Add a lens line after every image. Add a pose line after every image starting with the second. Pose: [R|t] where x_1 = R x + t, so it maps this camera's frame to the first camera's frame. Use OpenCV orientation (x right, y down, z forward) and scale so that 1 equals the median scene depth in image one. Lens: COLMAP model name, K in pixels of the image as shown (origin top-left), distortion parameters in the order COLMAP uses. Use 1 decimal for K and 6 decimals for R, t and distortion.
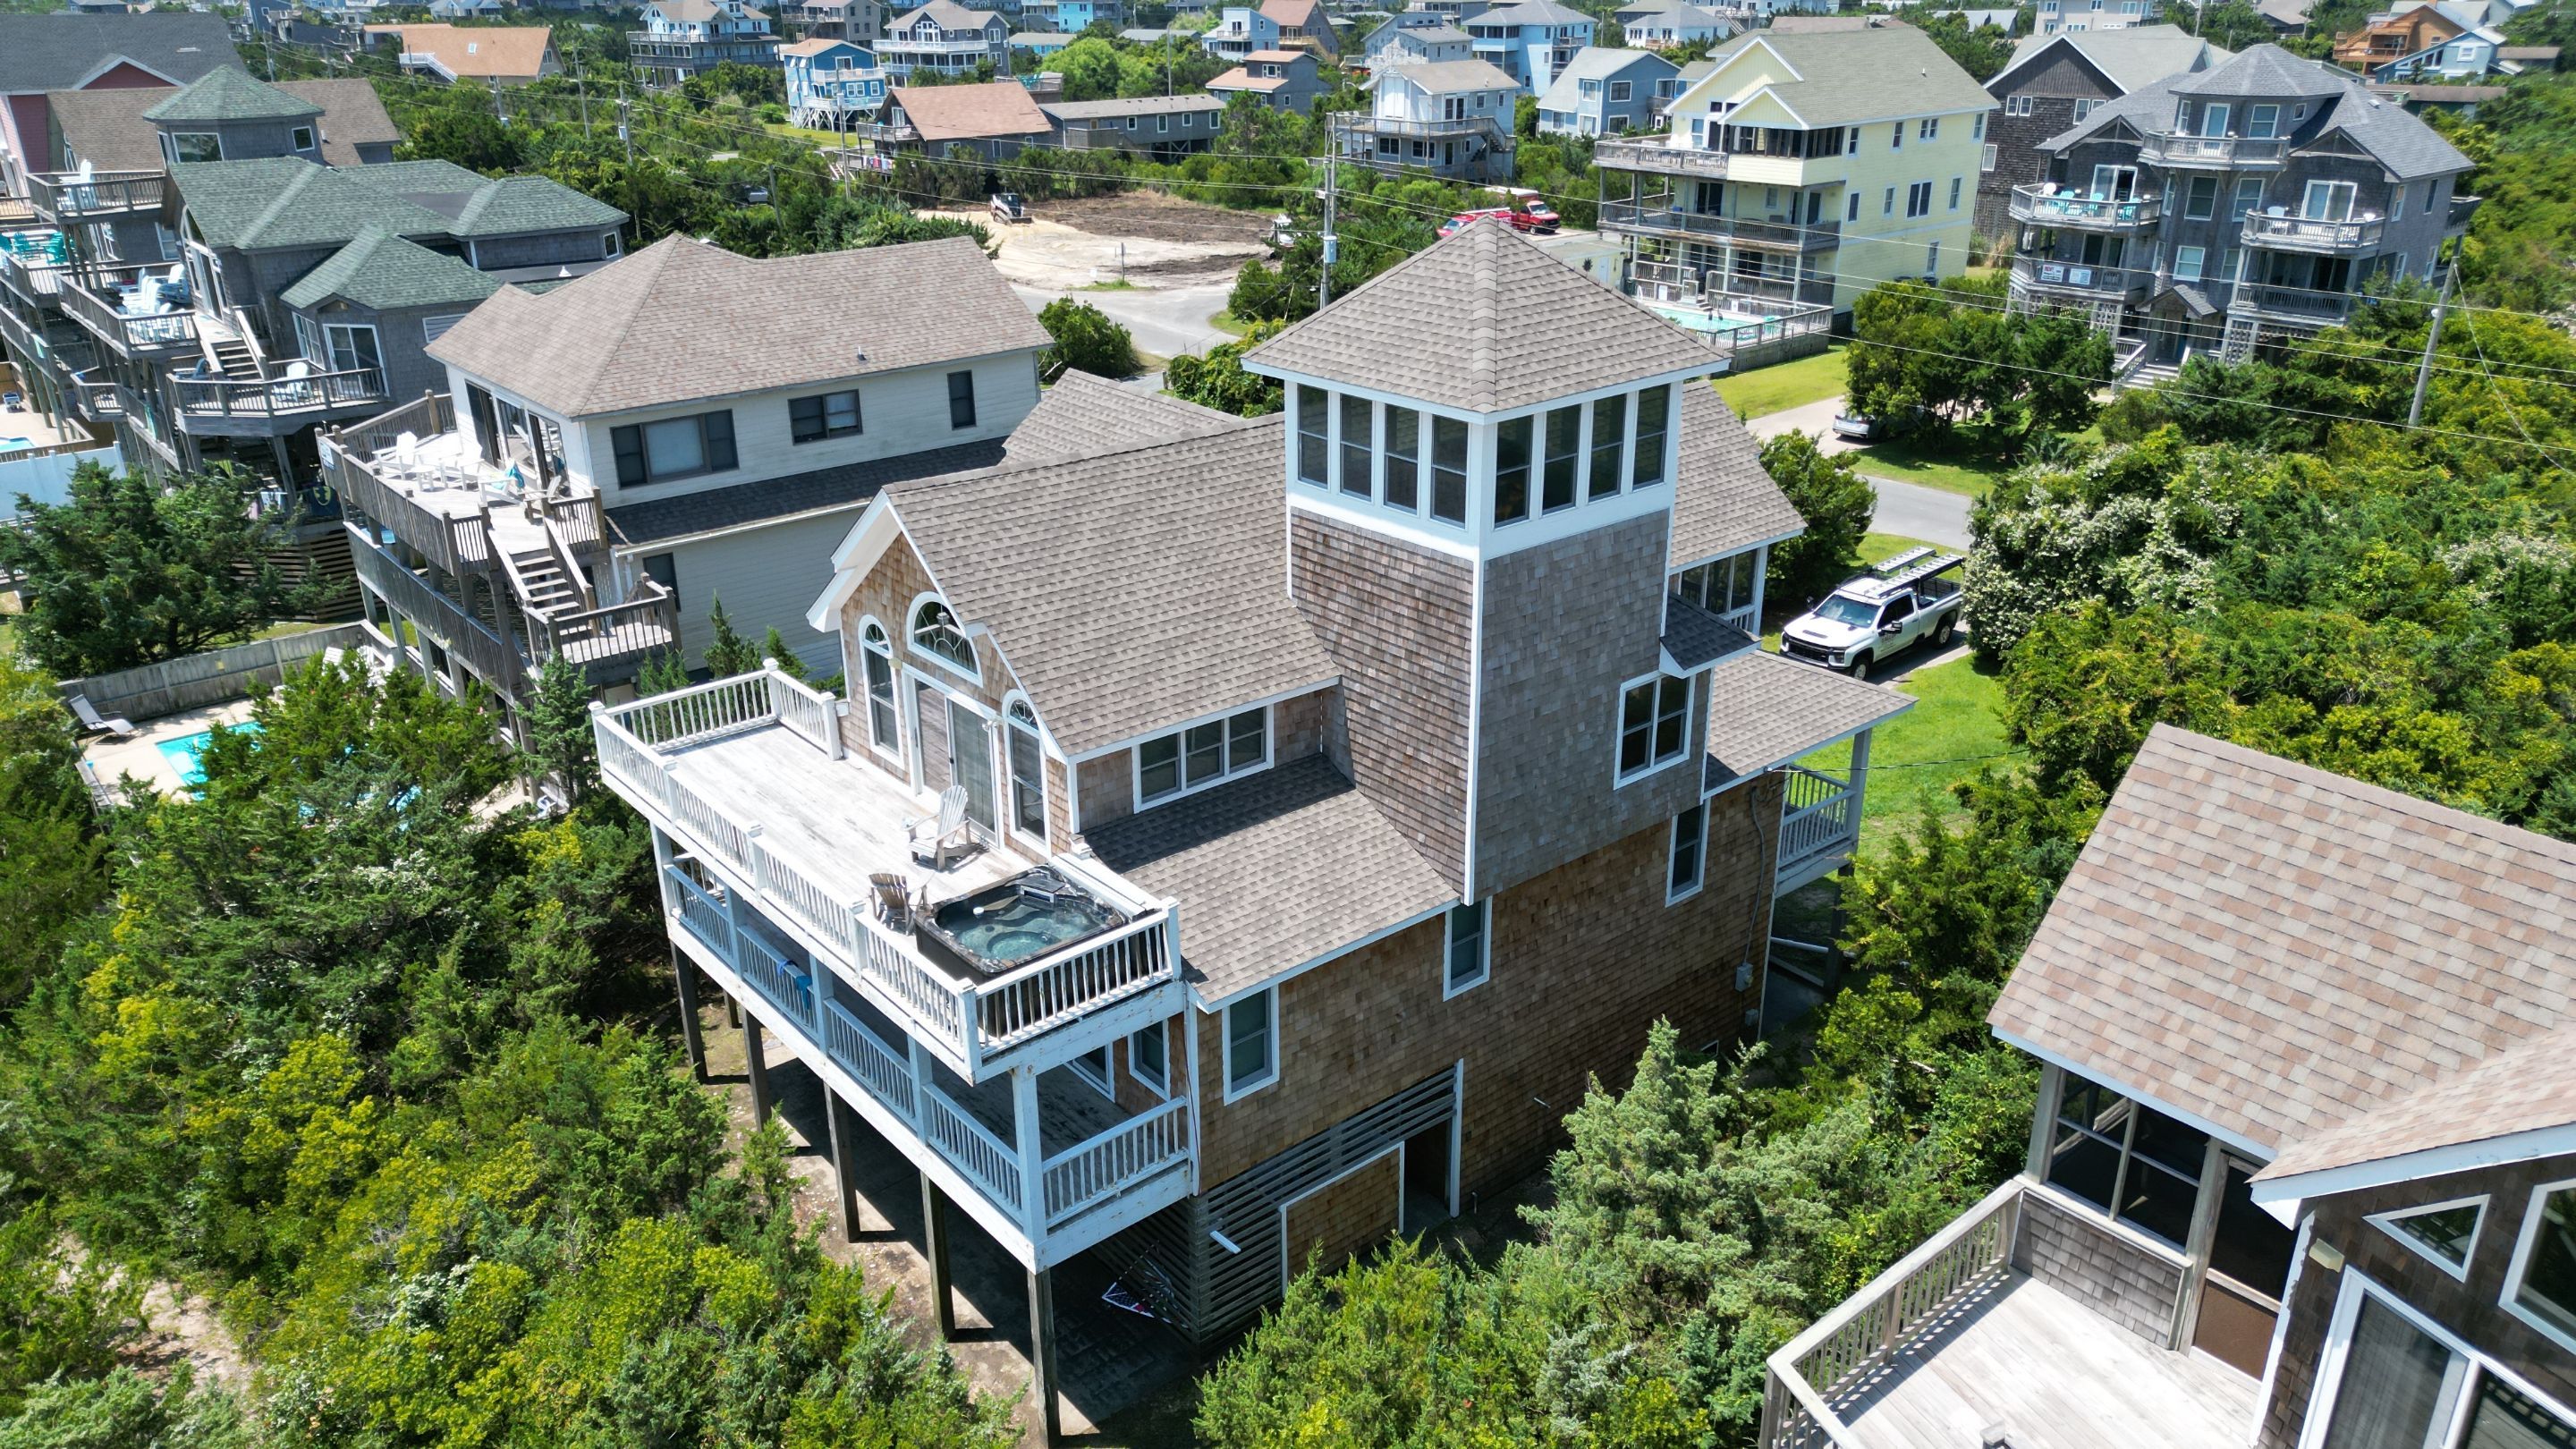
lens RADIAL K [[1808.4, 0, 1287.8], [0, 1808.4, 716.7], [0, 0, 1]] dist [0.071545, -0.072624]
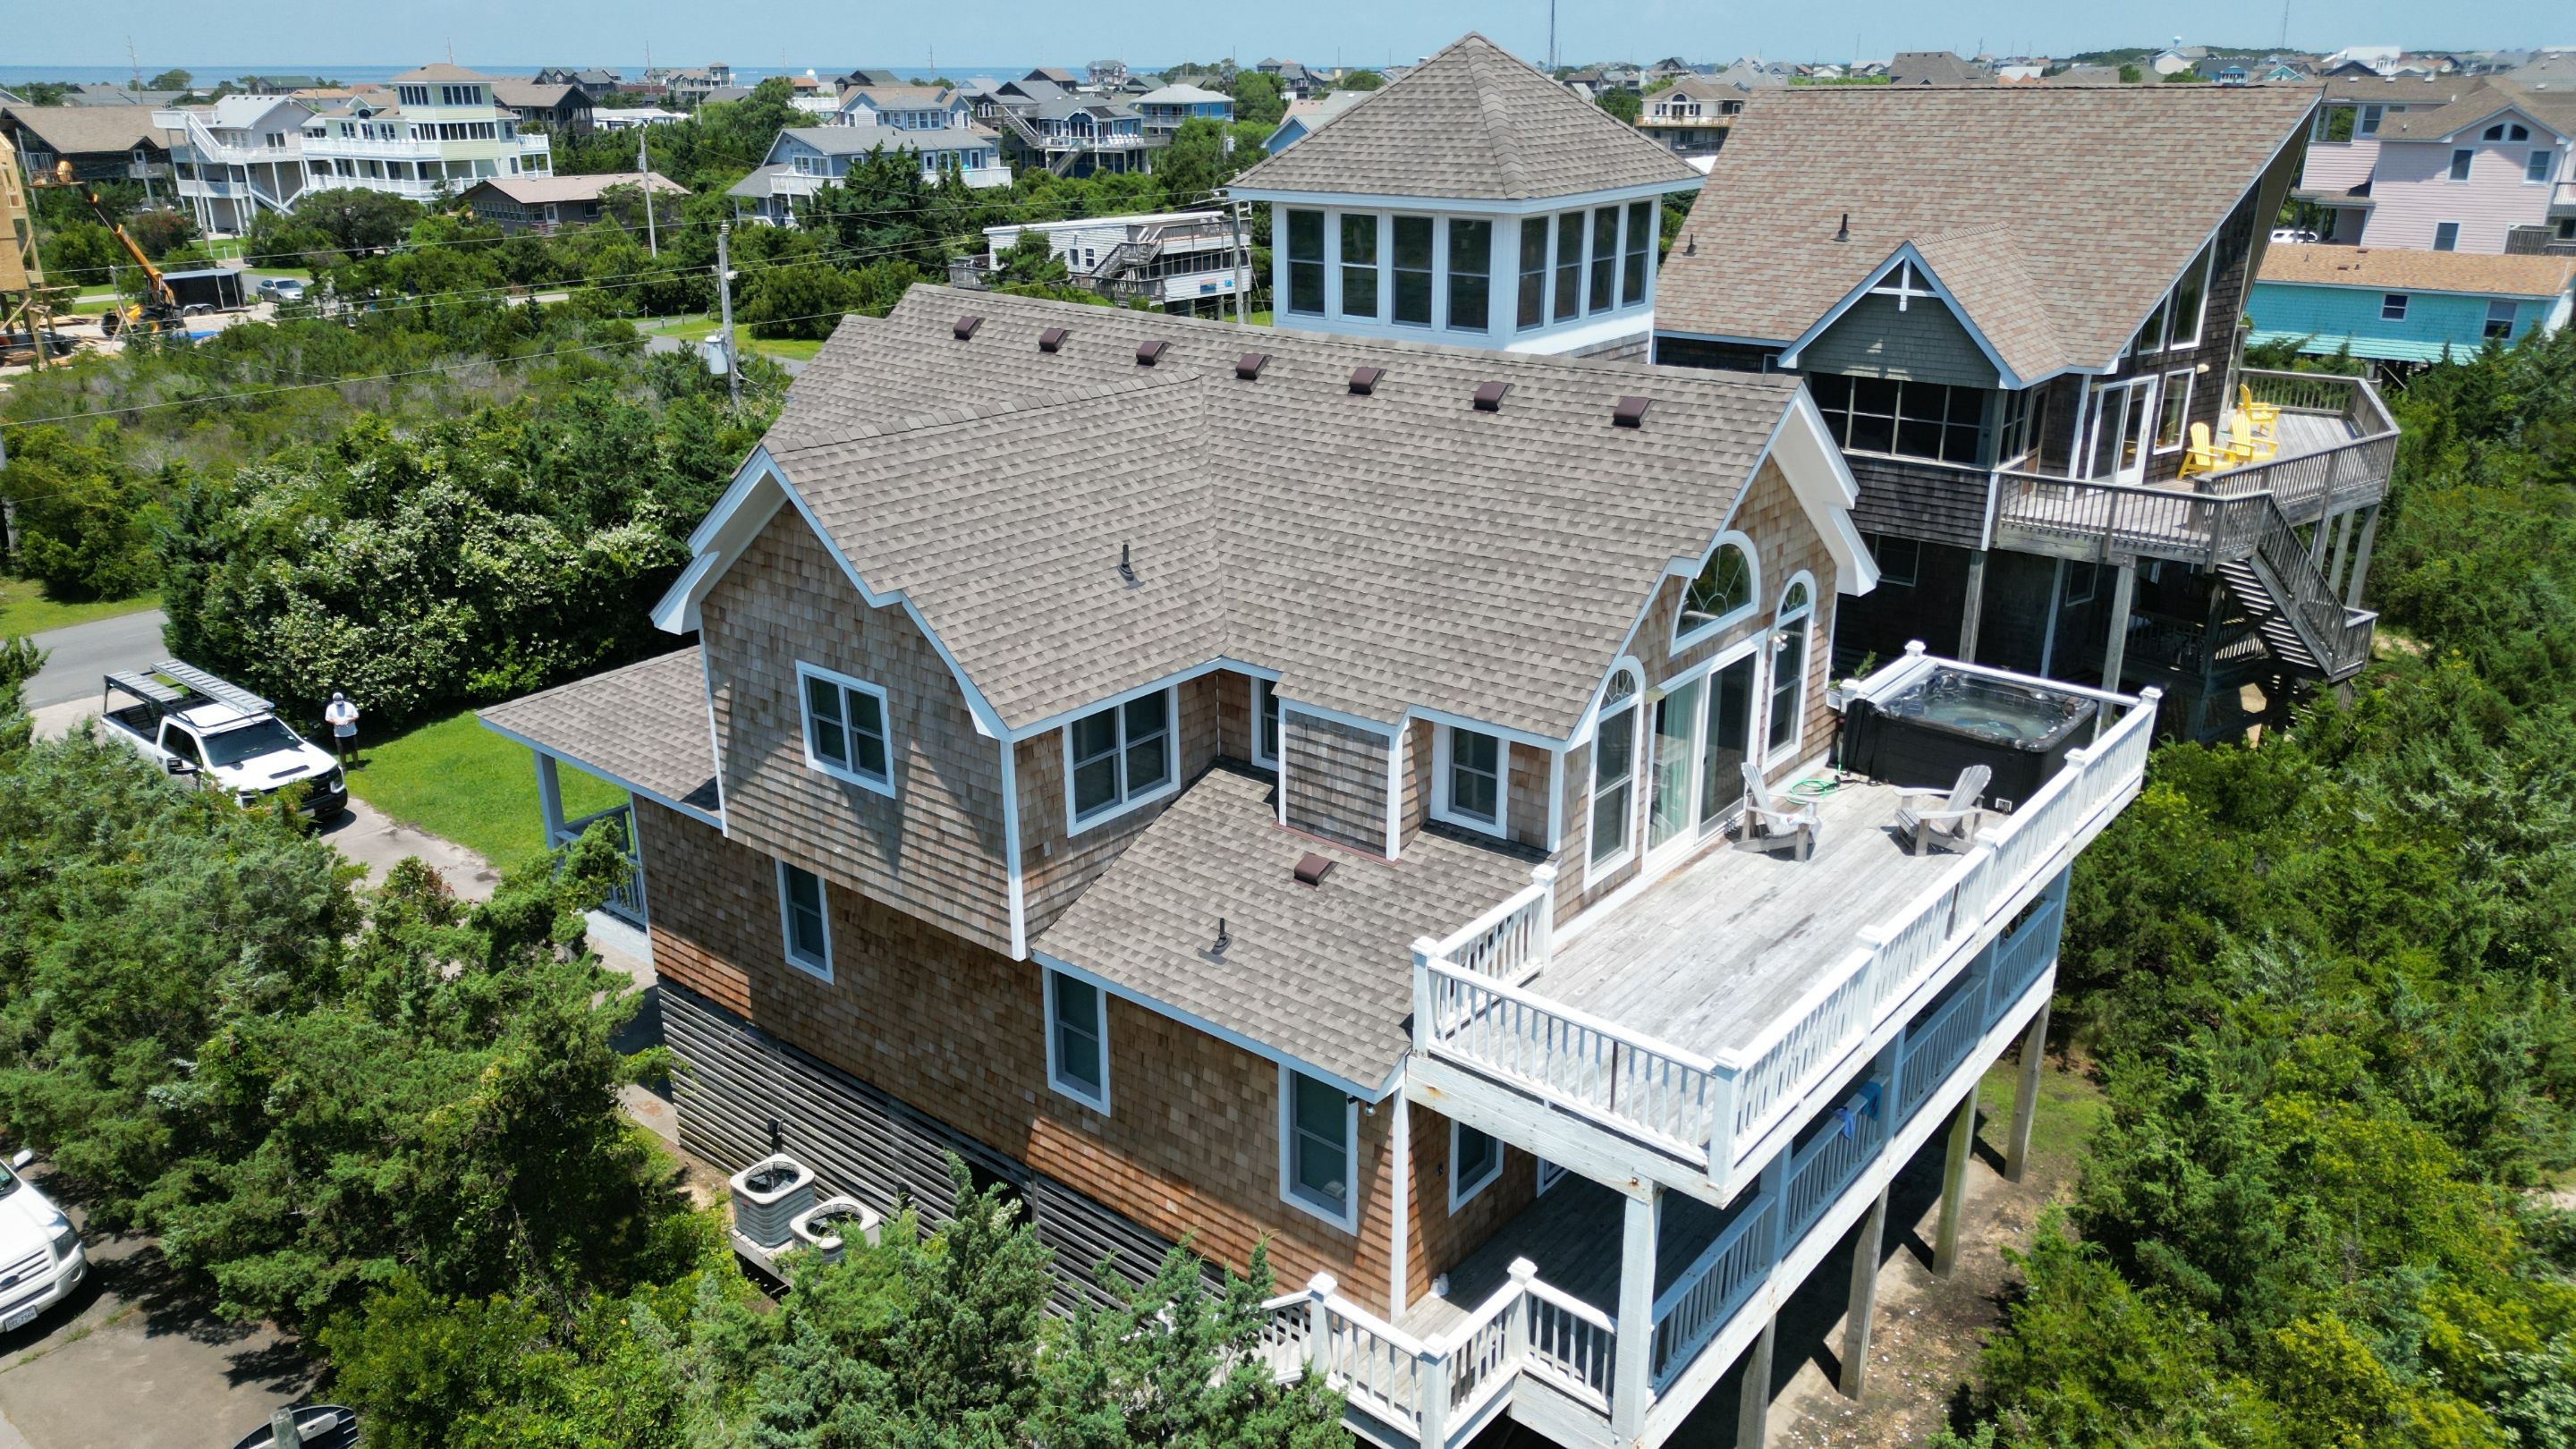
lens RADIAL K [[1808.4, 0, 1283.9], [0, 1808.4, 710.9], [0, 0, 1]] dist [0.071545, -0.072624]
pose [[-0.183375, -0.322756, 0.928548, -0.745493], [0.382743, 0.846591, 0.369854, -0.298242], [-0.905473, 0.423217, -0.031711, 1.032193]]
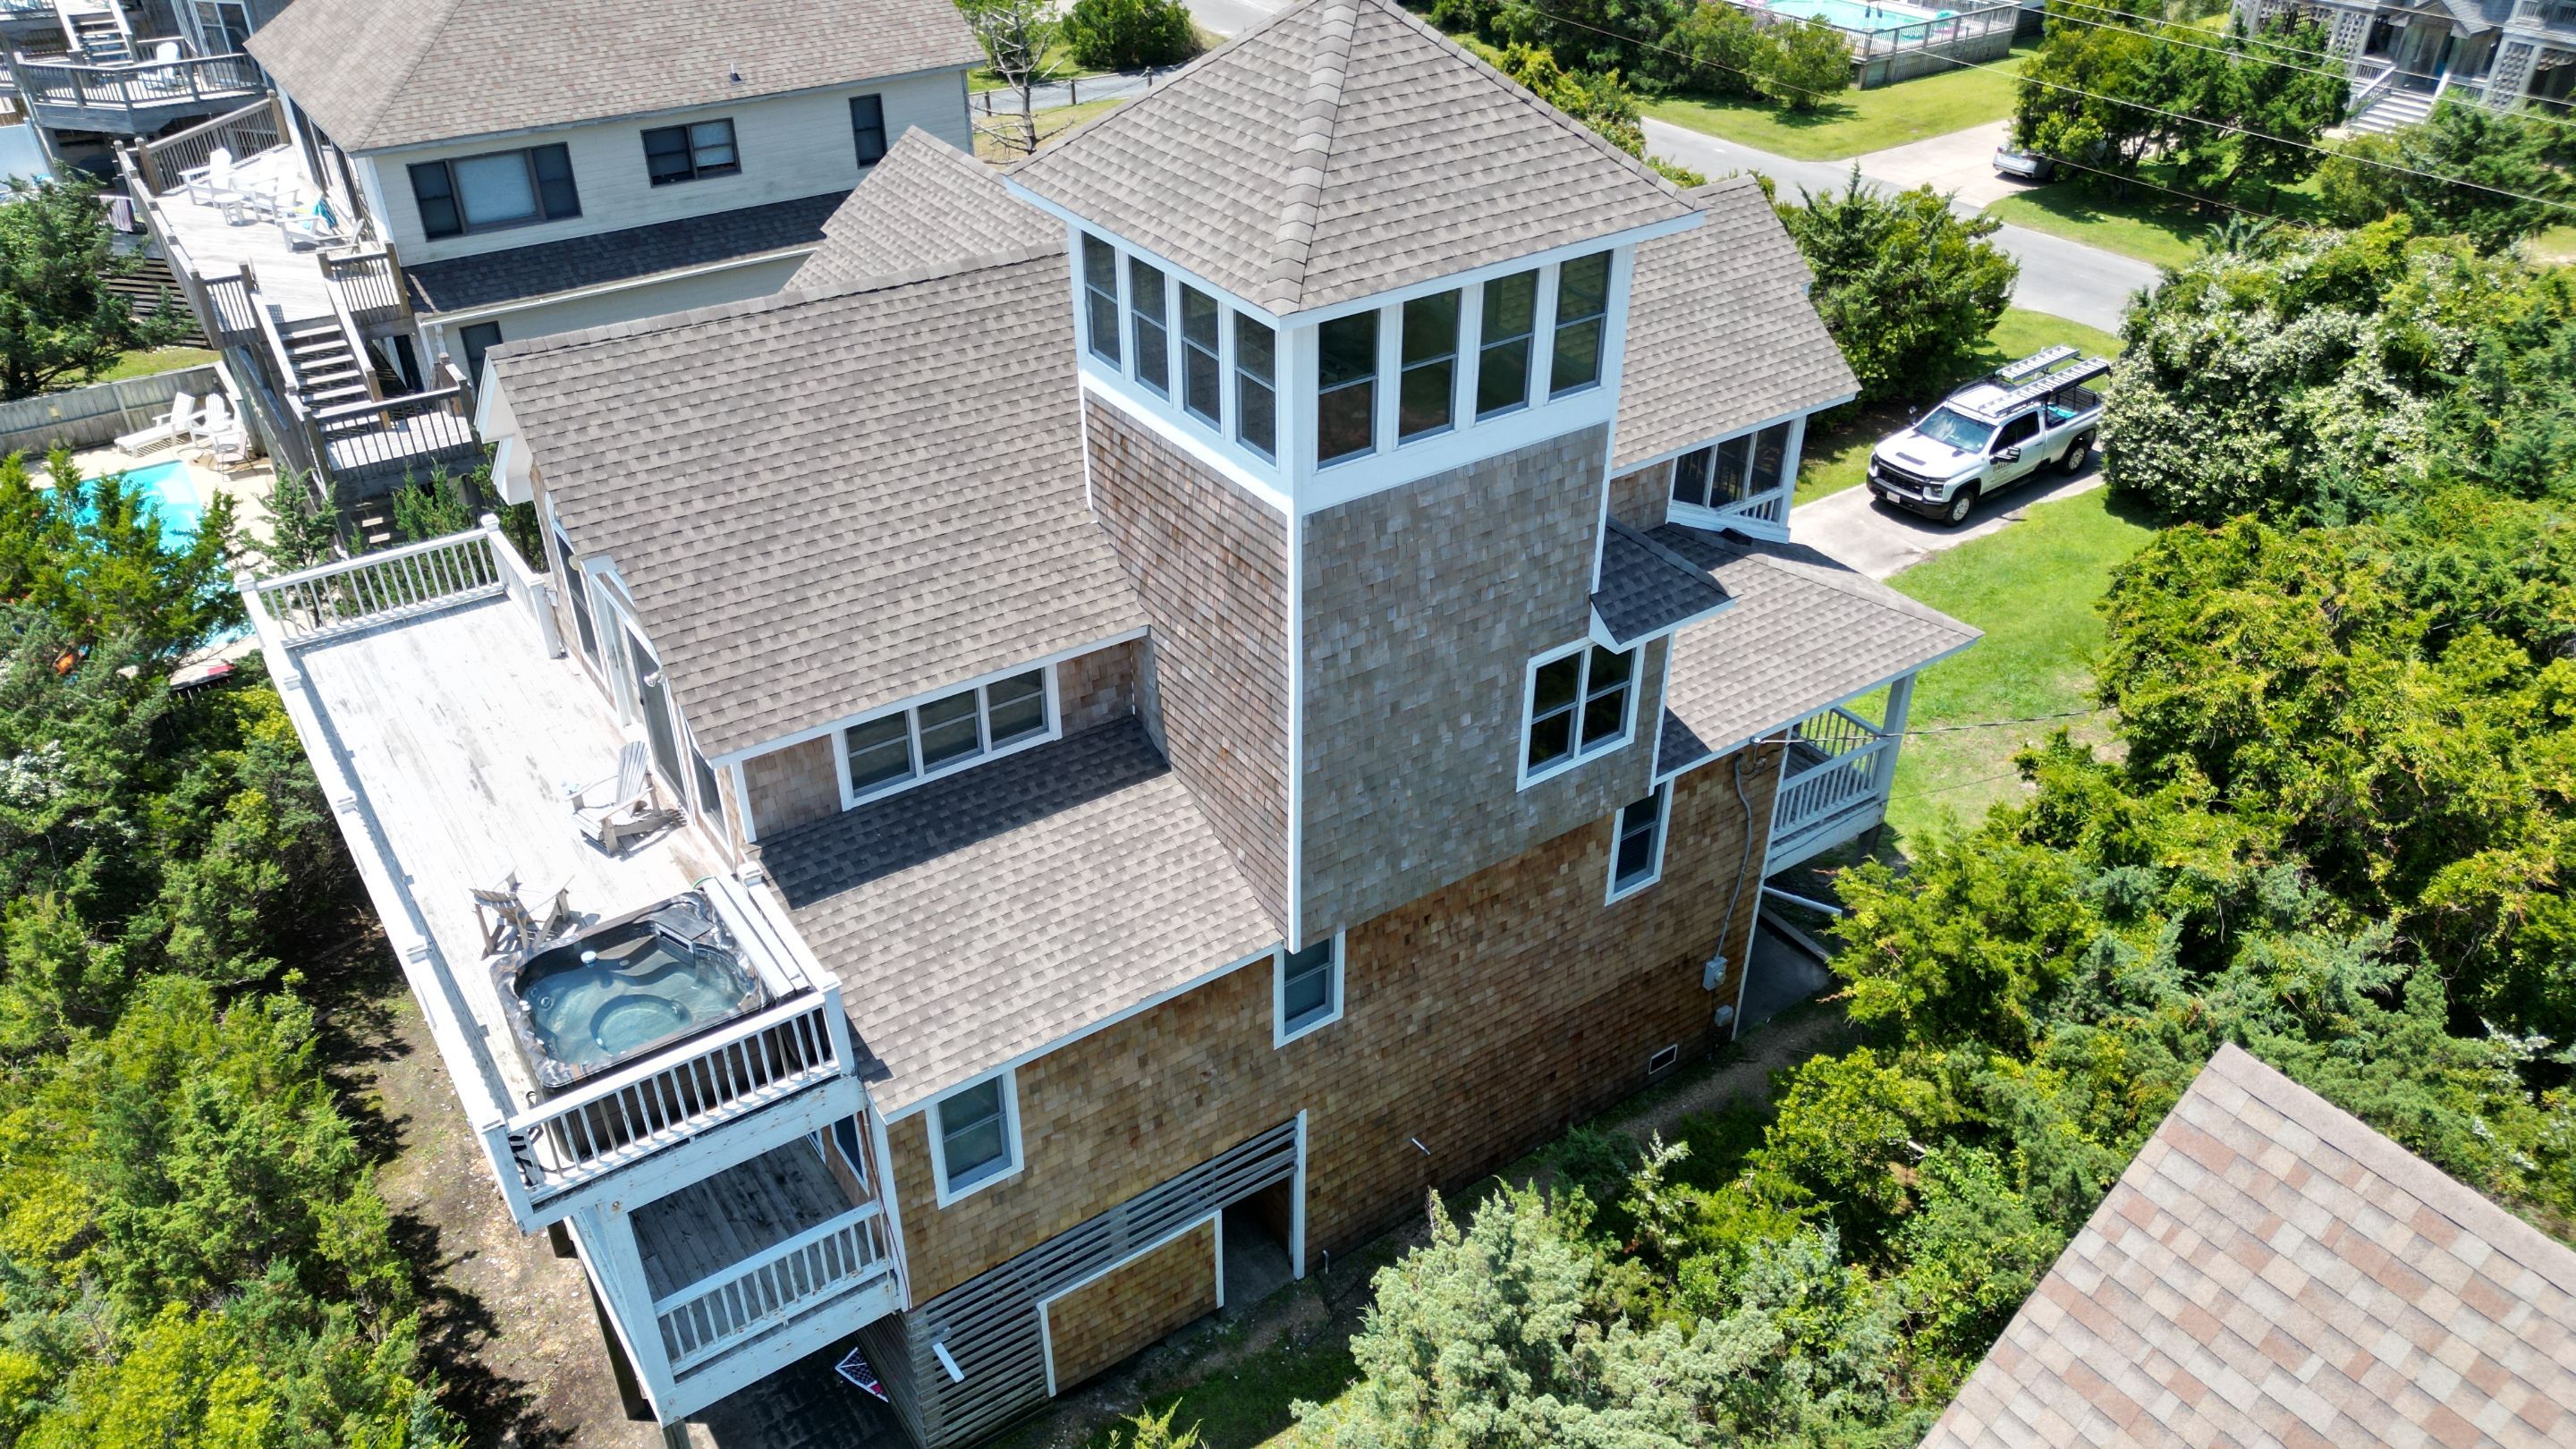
lens RADIAL K [[1808.4, 0, 1286.9], [0, 1808.4, 719.6], [0, 0, 1]] dist [0.071545, -0.072624]
pose [[0.995716, 0.058172, -0.071866, 0.121065], [-0.044547, 0.982943, 0.178435, -0.101987], [0.081020, -0.174469, 0.981324, 0.239707]]
